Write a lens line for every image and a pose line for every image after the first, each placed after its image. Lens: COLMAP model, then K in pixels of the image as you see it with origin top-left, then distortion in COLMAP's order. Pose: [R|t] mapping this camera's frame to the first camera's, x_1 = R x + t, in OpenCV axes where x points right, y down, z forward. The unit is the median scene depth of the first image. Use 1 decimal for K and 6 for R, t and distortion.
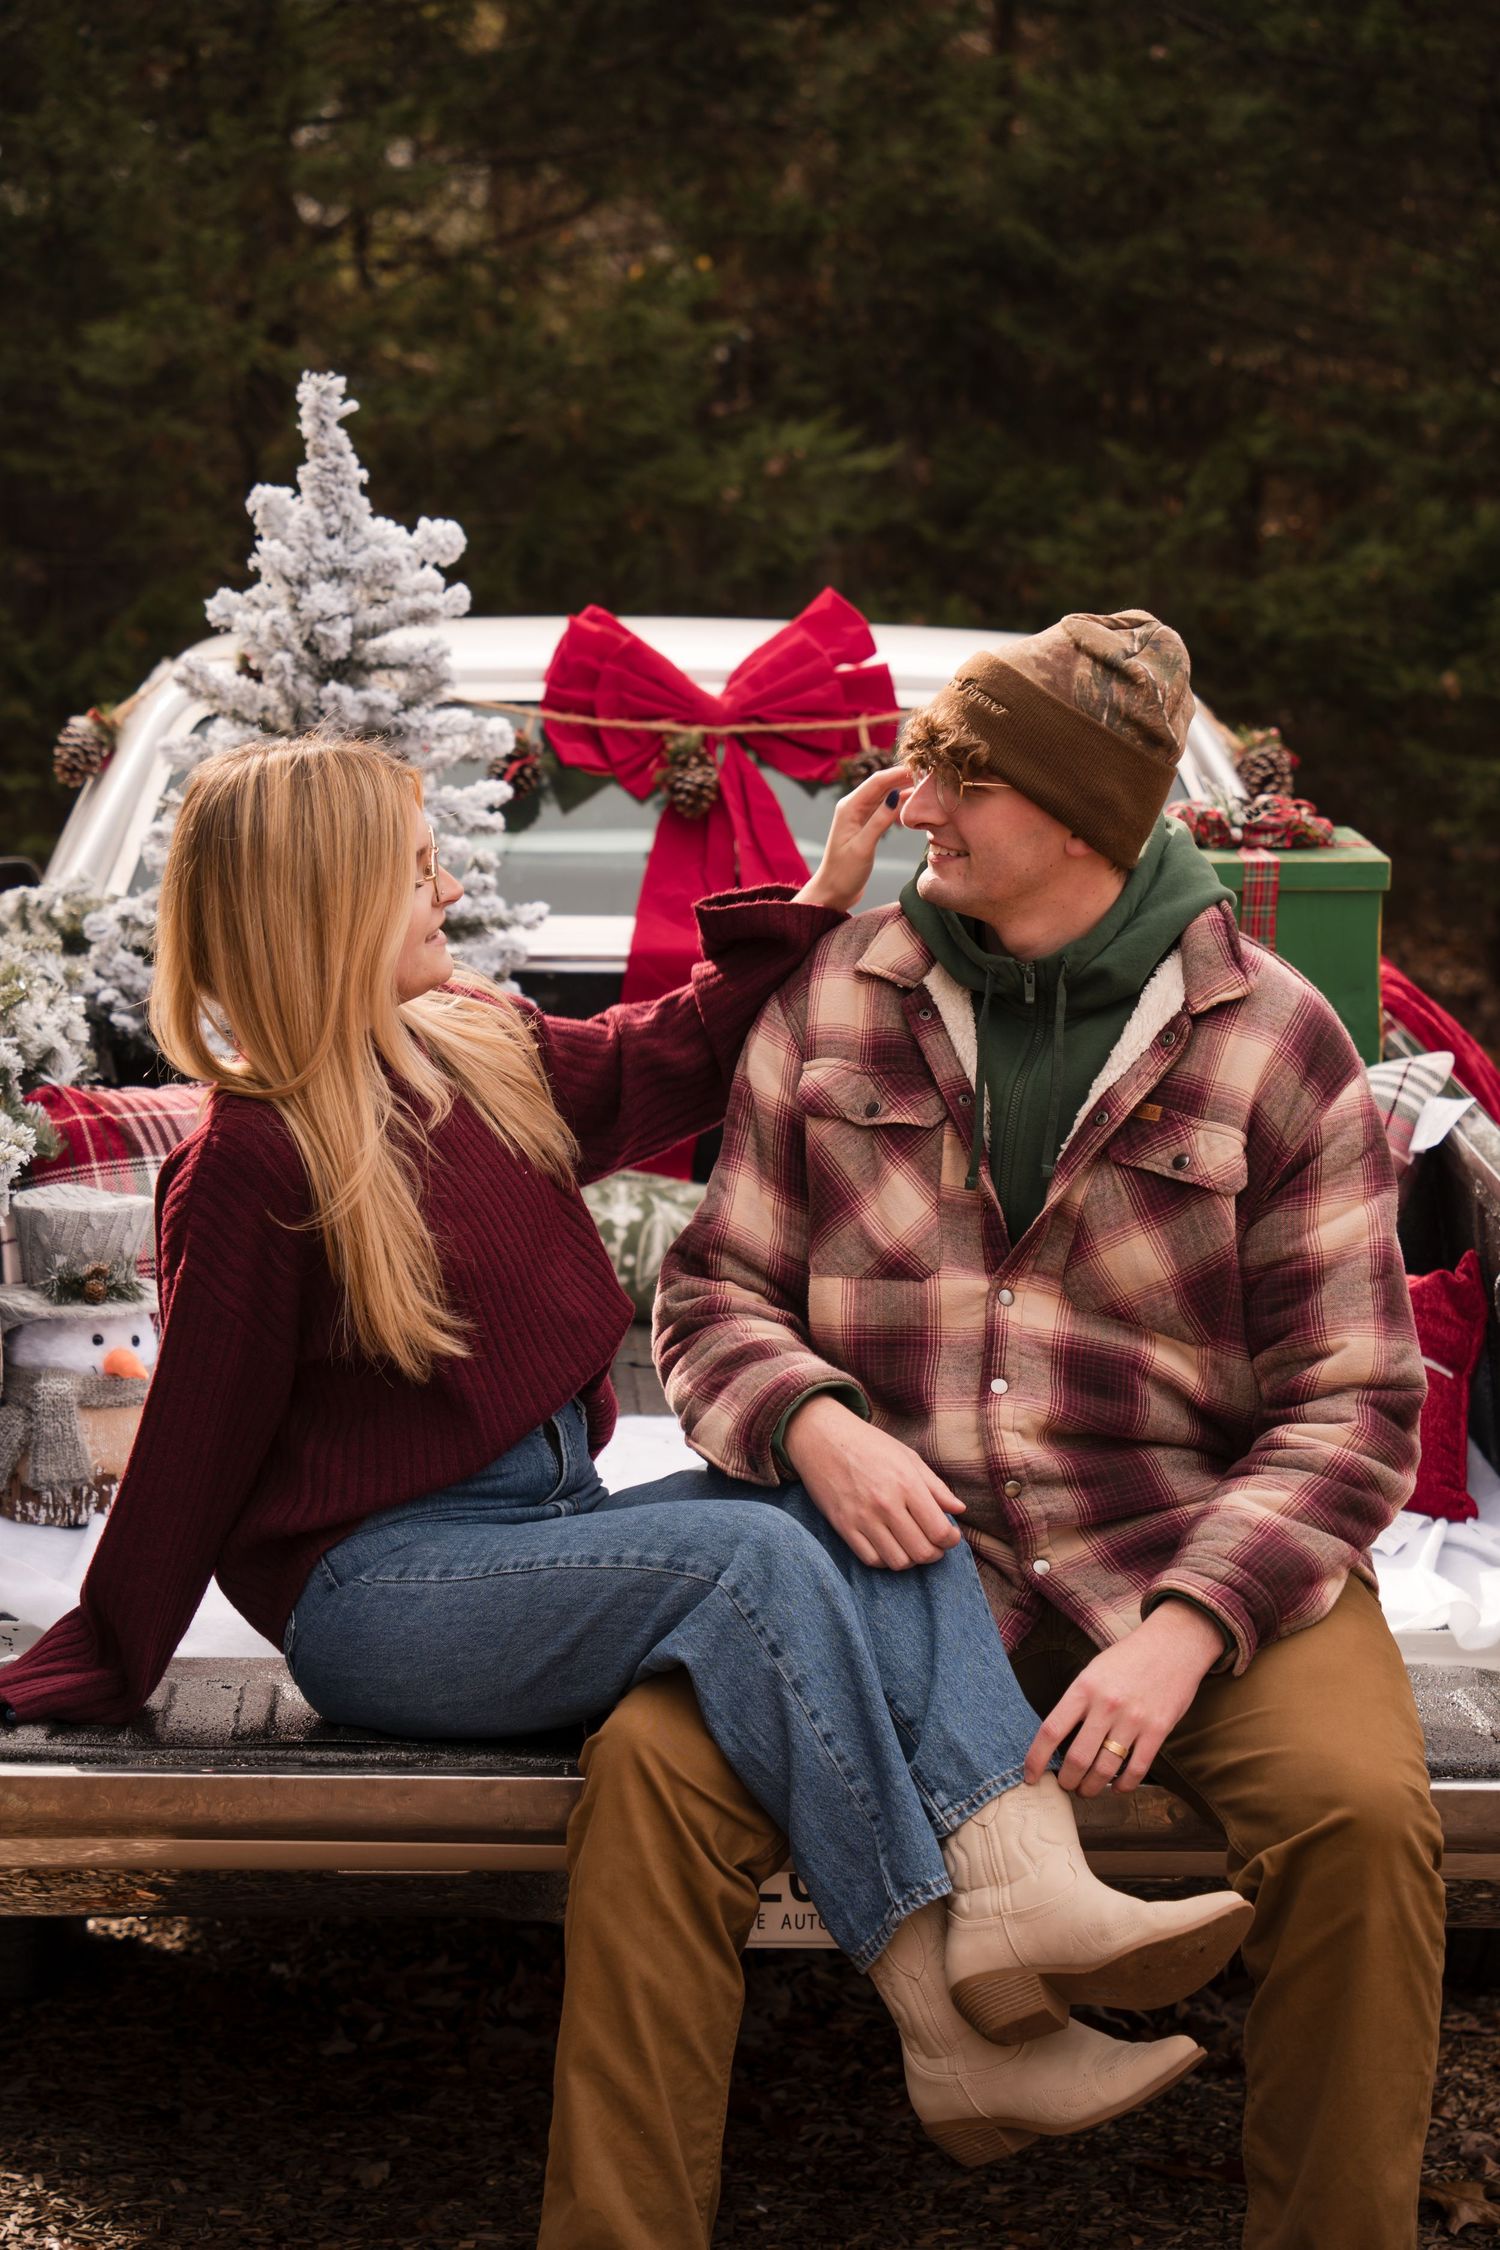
lens RADIAL K [[5977.7, 0, 744.9], [0, 5977.7, 1114.8], [0, 0, 1]] dist [0.959312, 0.000000]
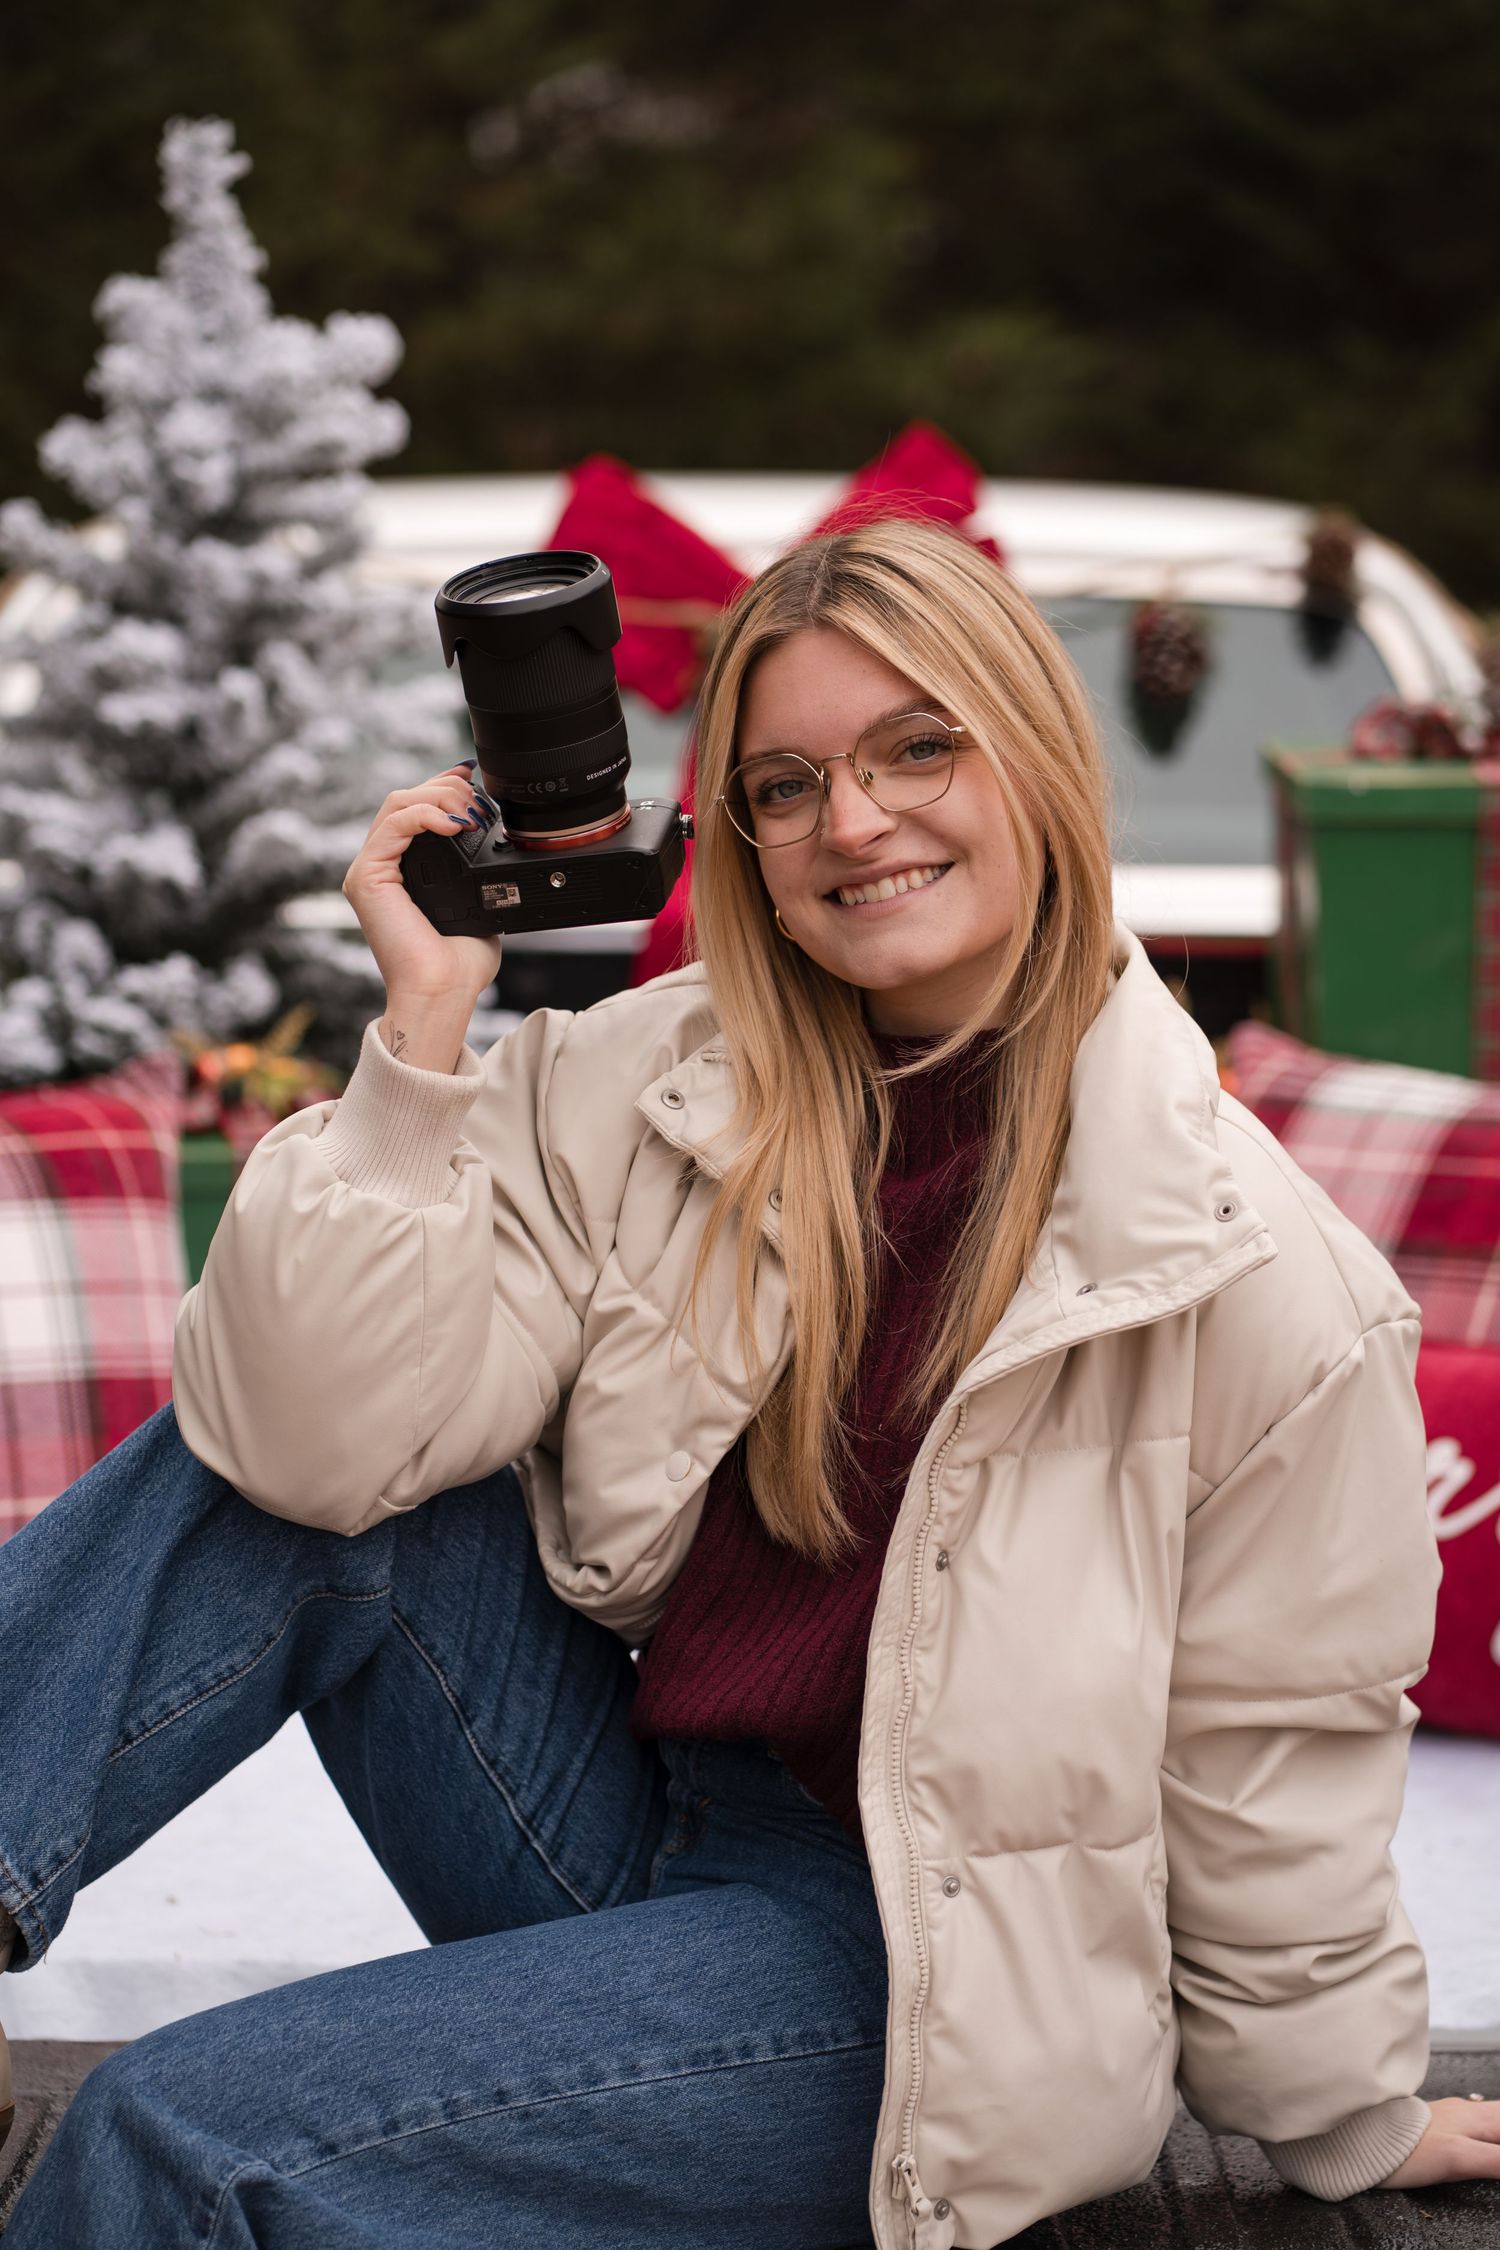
lens RADIAL K [[5879.2, 0, 757.0], [0, 5879.2, 1118.7], [0, 0, 1]] dist [-0.040522, 0.000000]
pose [[0.998800, -0.003809, -0.048827, 0.031253], [0.004005, 0.999984, 0.003913, -0.005185], [0.048812, -0.004104, 0.998800, 0.301019]]
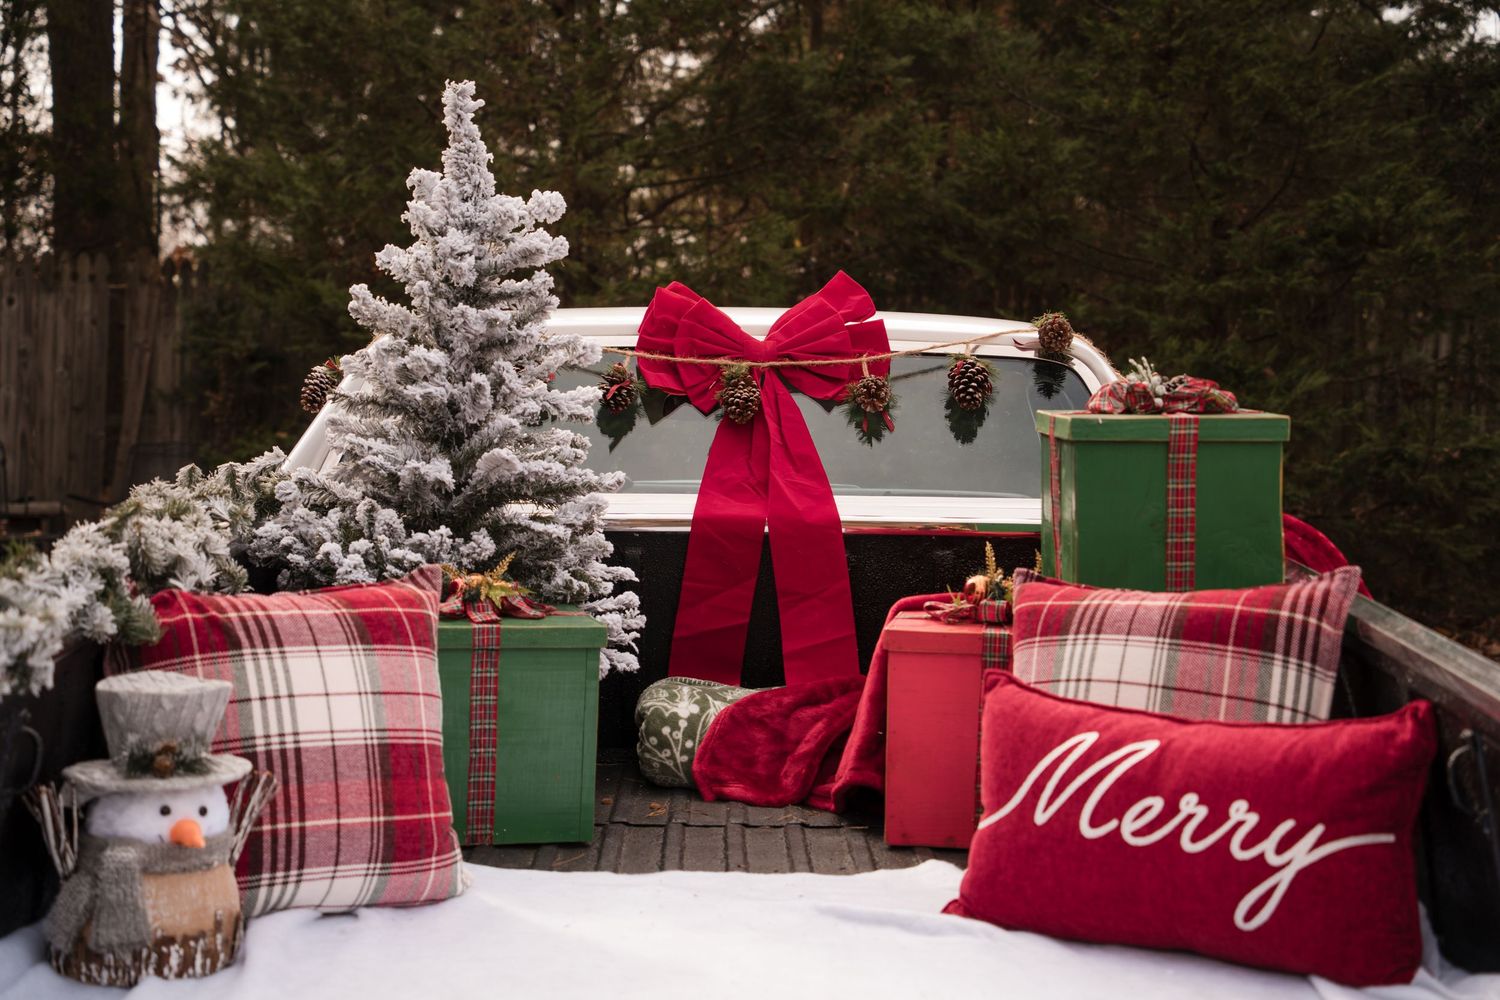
lens RADIAL K [[2489.2, 0, 736.9], [0, 2489.2, 471.5], [0, 0, 1]] dist [0.324124, 0.000000]
pose [[0.999318, -0.002947, -0.036804, 0.012199], [-0.000423, 0.995829, -0.091236, 0.015139], [0.036919, 0.091190, 0.995149, 0.455614]]
